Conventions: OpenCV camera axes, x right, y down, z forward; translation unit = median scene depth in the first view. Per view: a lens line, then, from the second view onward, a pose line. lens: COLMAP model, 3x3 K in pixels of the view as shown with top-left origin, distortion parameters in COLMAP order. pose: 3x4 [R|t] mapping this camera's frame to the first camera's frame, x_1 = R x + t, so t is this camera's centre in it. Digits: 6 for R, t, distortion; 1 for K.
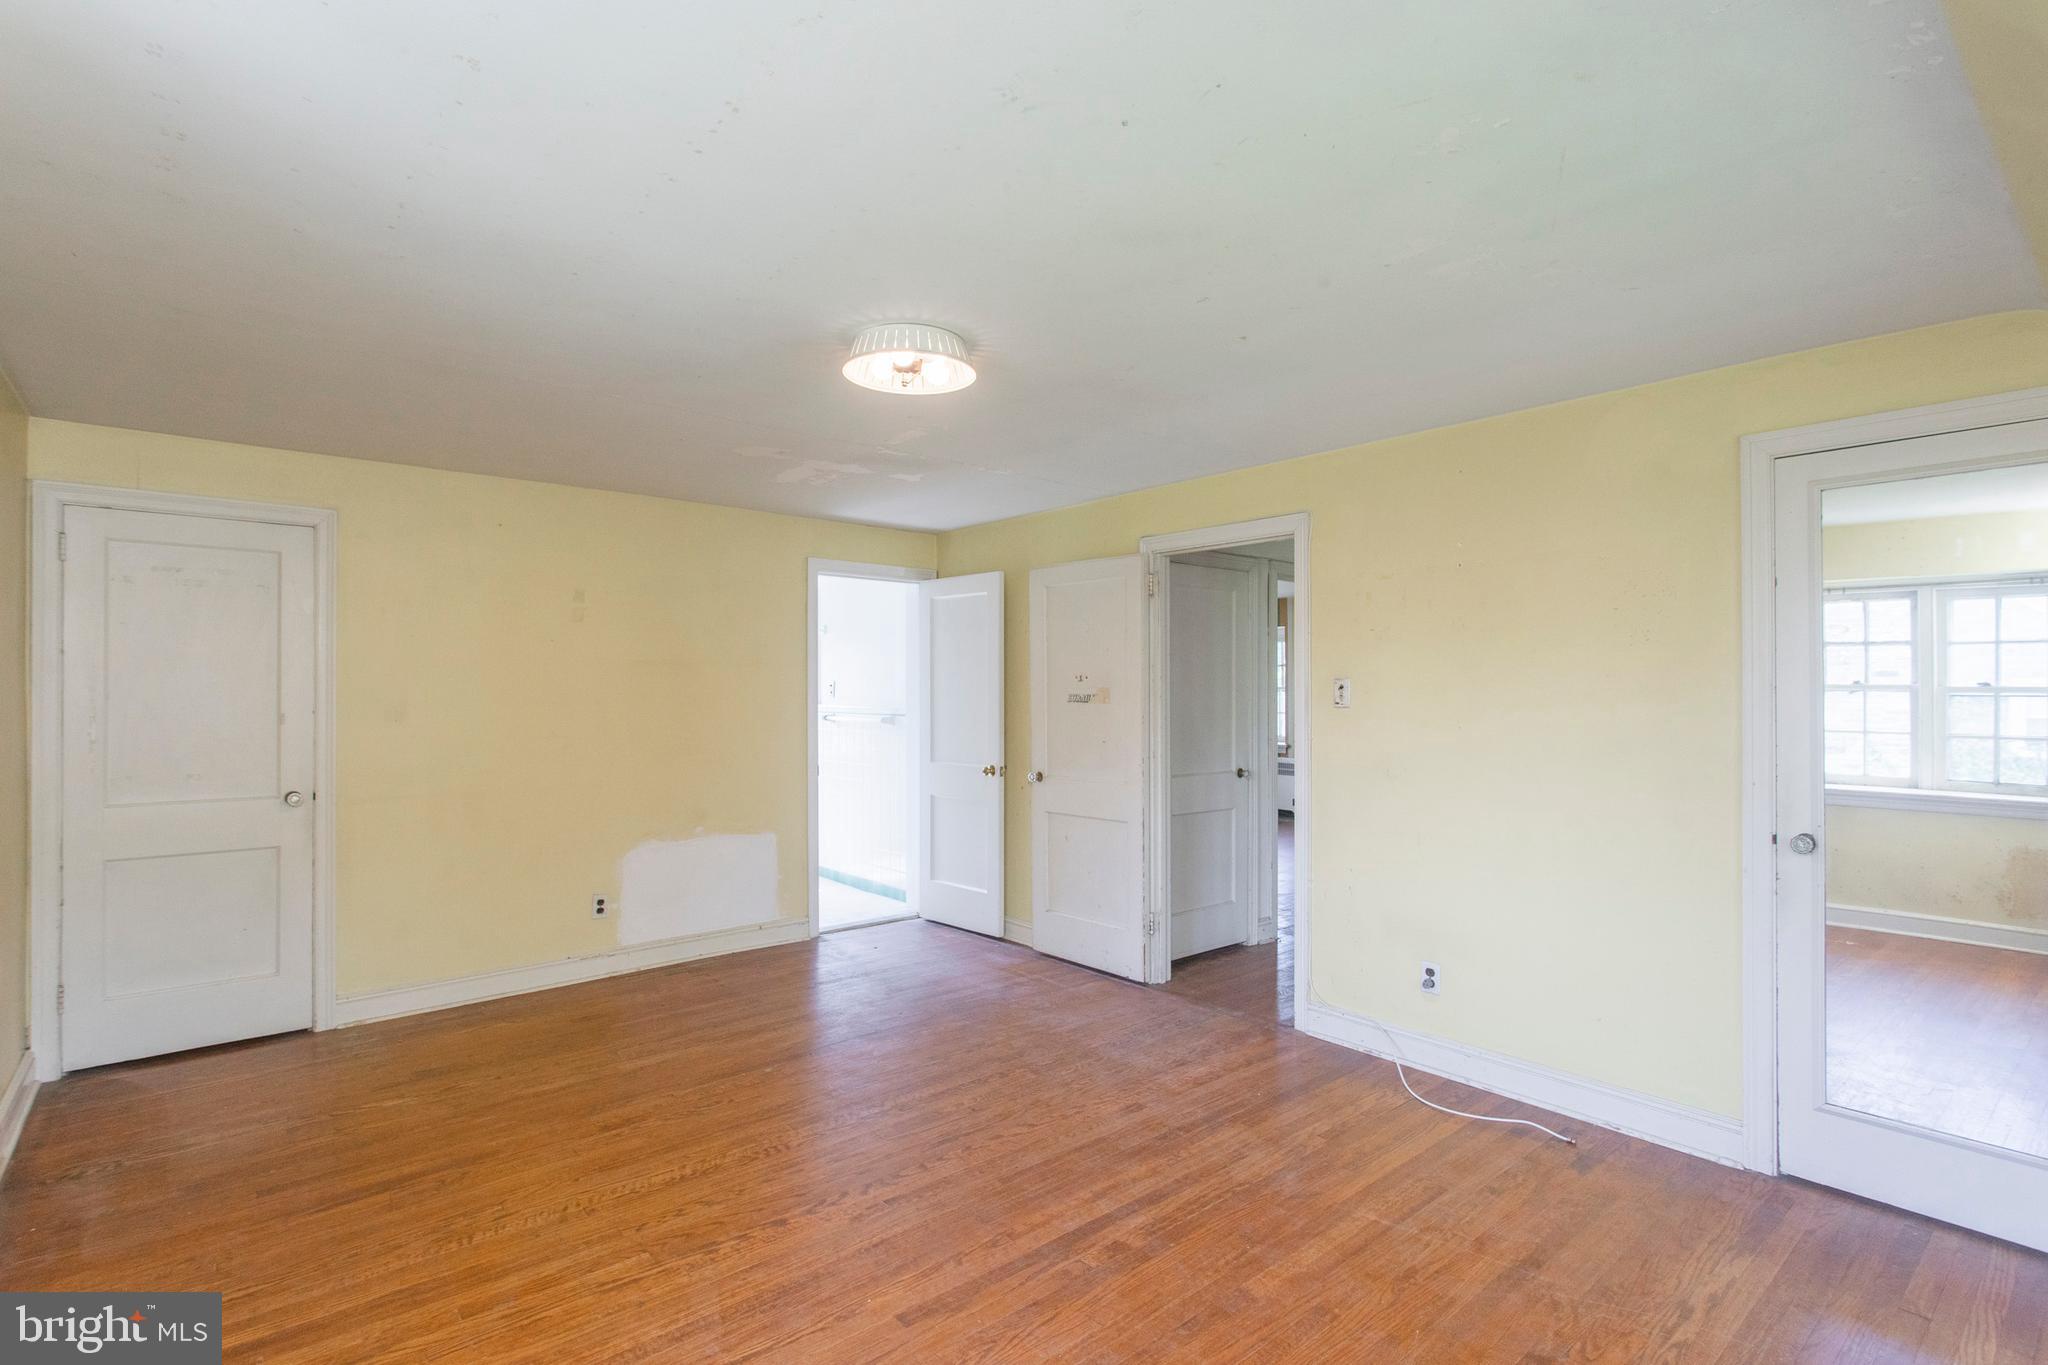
lens RADIAL K [[967.3, 0, 1029.8], [0, 967.3, 682.1], [0, 0, 1]] dist [0.002421, 0.000319]
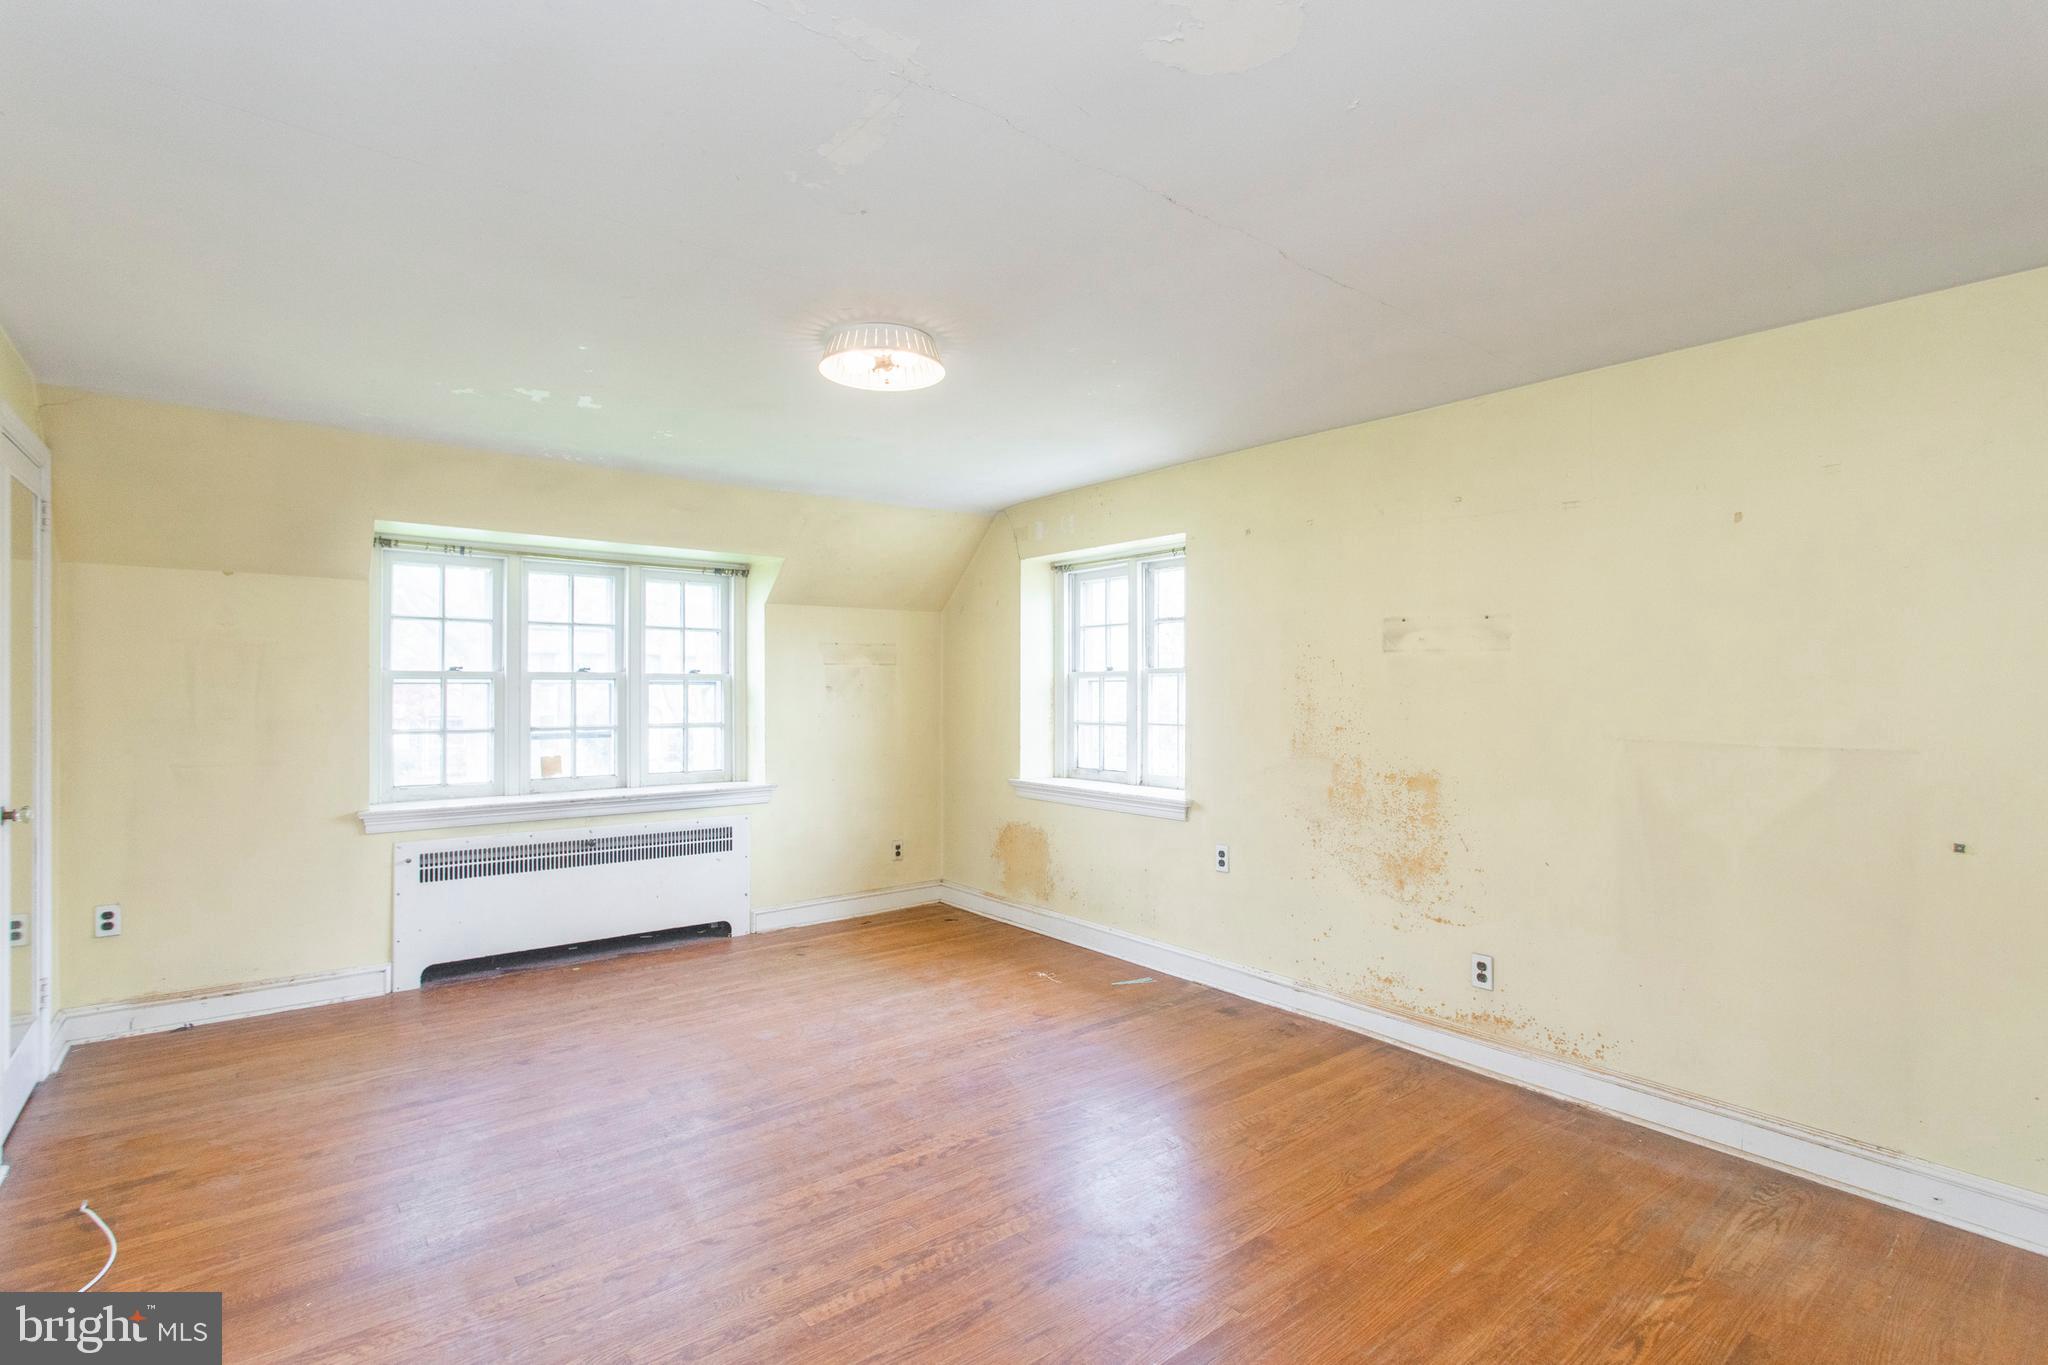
lens RADIAL K [[967.3, 0, 1029.8], [0, 967.3, 682.1], [0, 0, 1]] dist [0.002421, 0.000319]
pose [[-0.999621, -0.003345, 0.027338, -0.307077], [-0.003562, 0.999962, -0.007898, 0.030194], [-0.027311, -0.007993, -0.999595, 2.003949]]
